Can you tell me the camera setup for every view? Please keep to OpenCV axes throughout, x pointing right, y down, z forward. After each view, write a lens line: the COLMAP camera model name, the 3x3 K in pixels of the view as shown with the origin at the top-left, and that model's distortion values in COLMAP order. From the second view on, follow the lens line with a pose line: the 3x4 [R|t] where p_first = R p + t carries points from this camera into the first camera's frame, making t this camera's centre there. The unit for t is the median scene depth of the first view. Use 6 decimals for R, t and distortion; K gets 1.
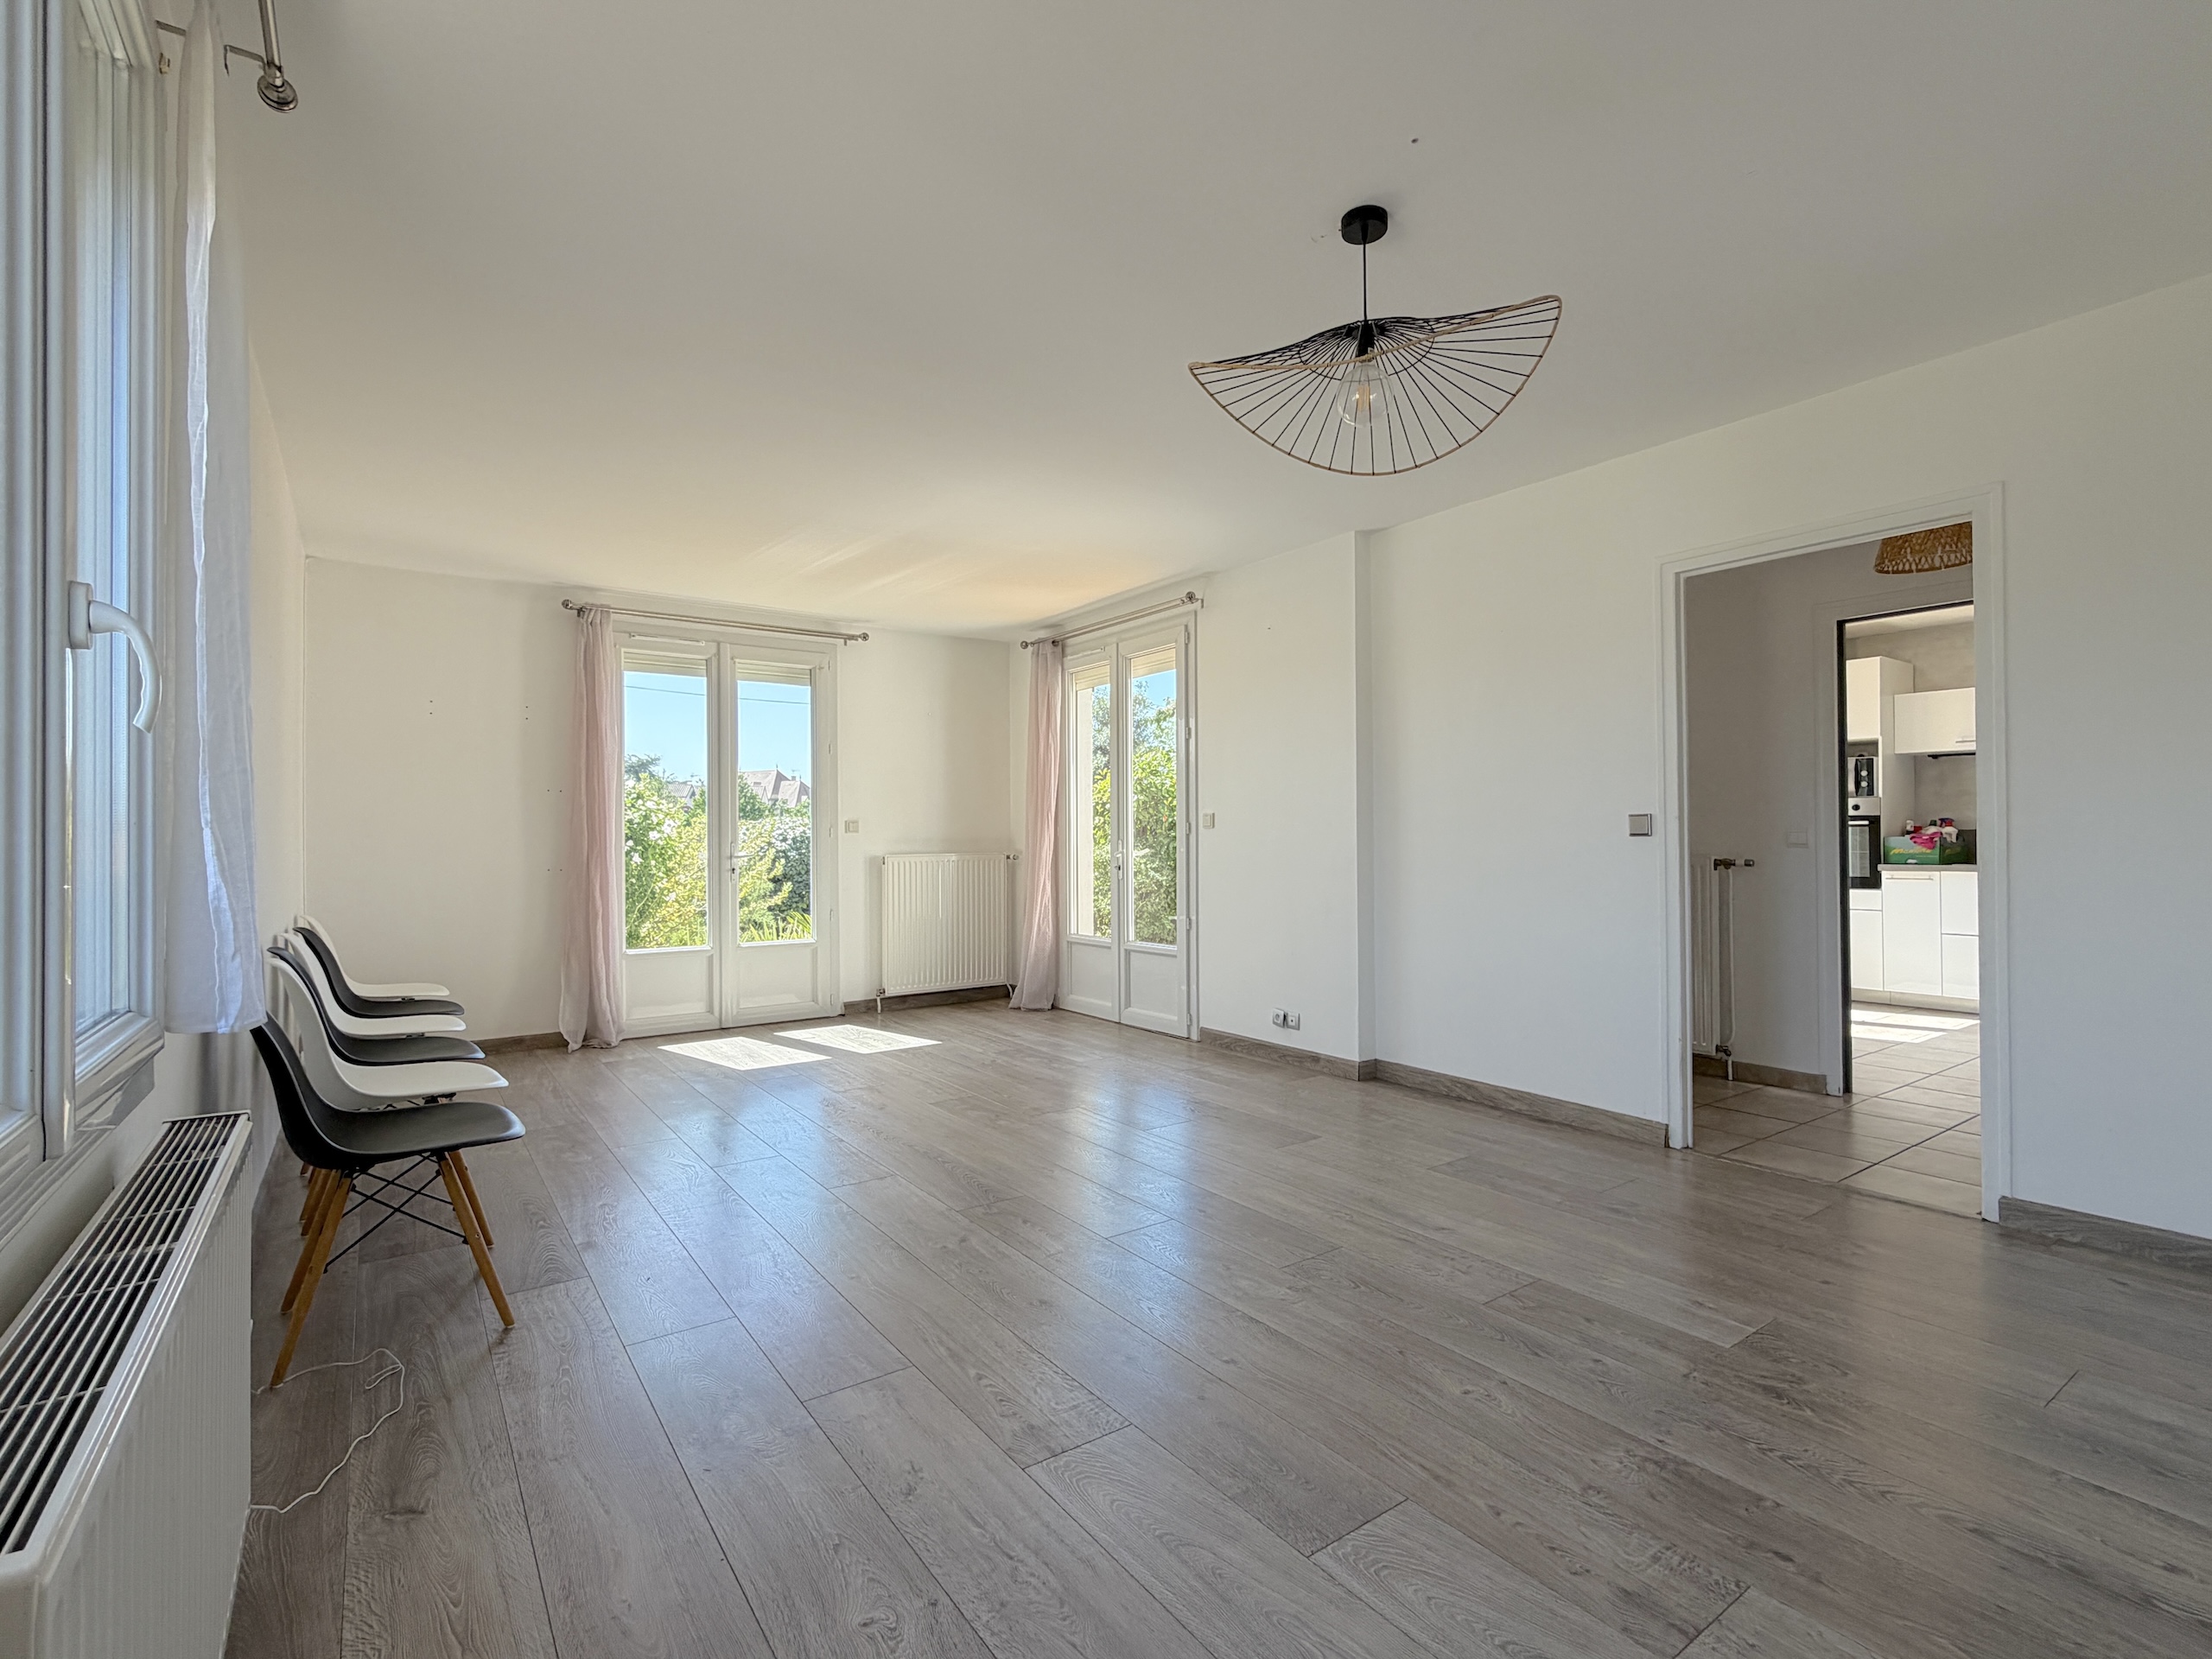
lens RADIAL K [[1032.0, 0, 1105.0], [0, 1032.0, 834.6], [0, 0, 1]] dist [-0.000669, 0.001810]
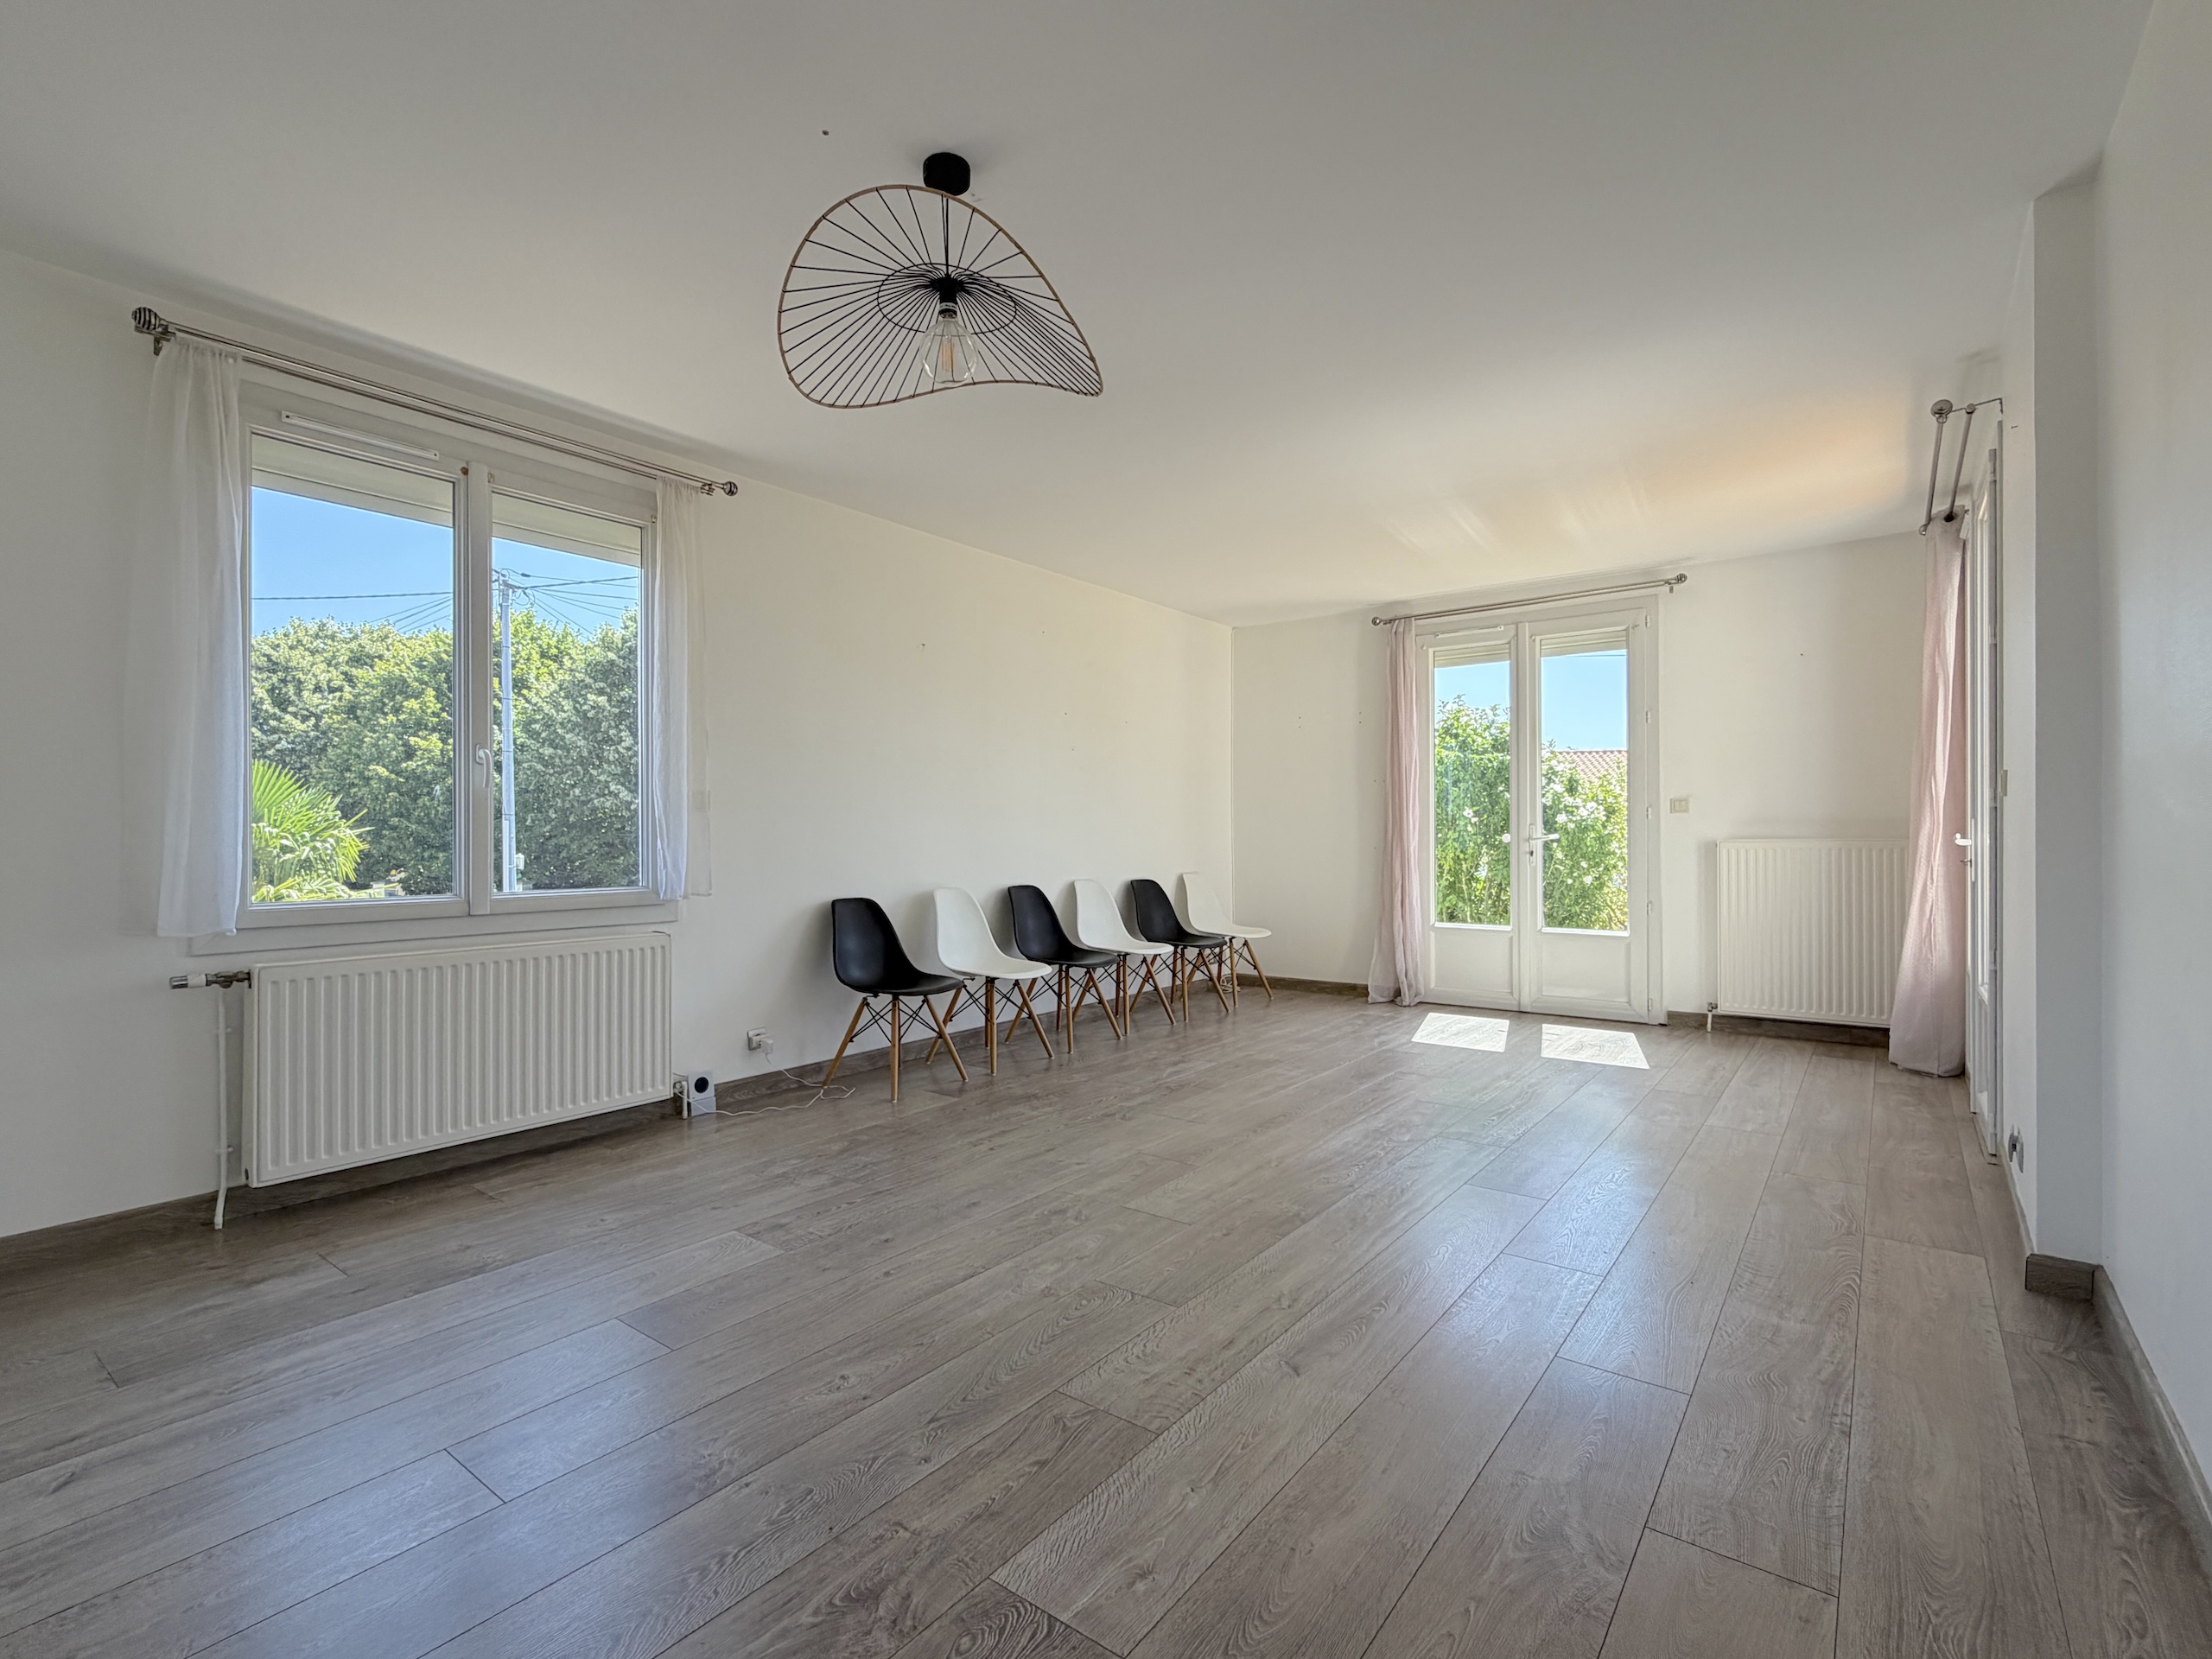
lens RADIAL K [[1032.0, 0, 1101.7], [0, 1032.0, 829.2], [0, 0, 1]] dist [-0.000669, 0.001810]
pose [[0.299029, 0.003000, -0.954239, 0.456249], [0.005095, 0.999976, 0.004741, 0.005654], [0.954230, -0.006280, 0.299007, 0.317597]]
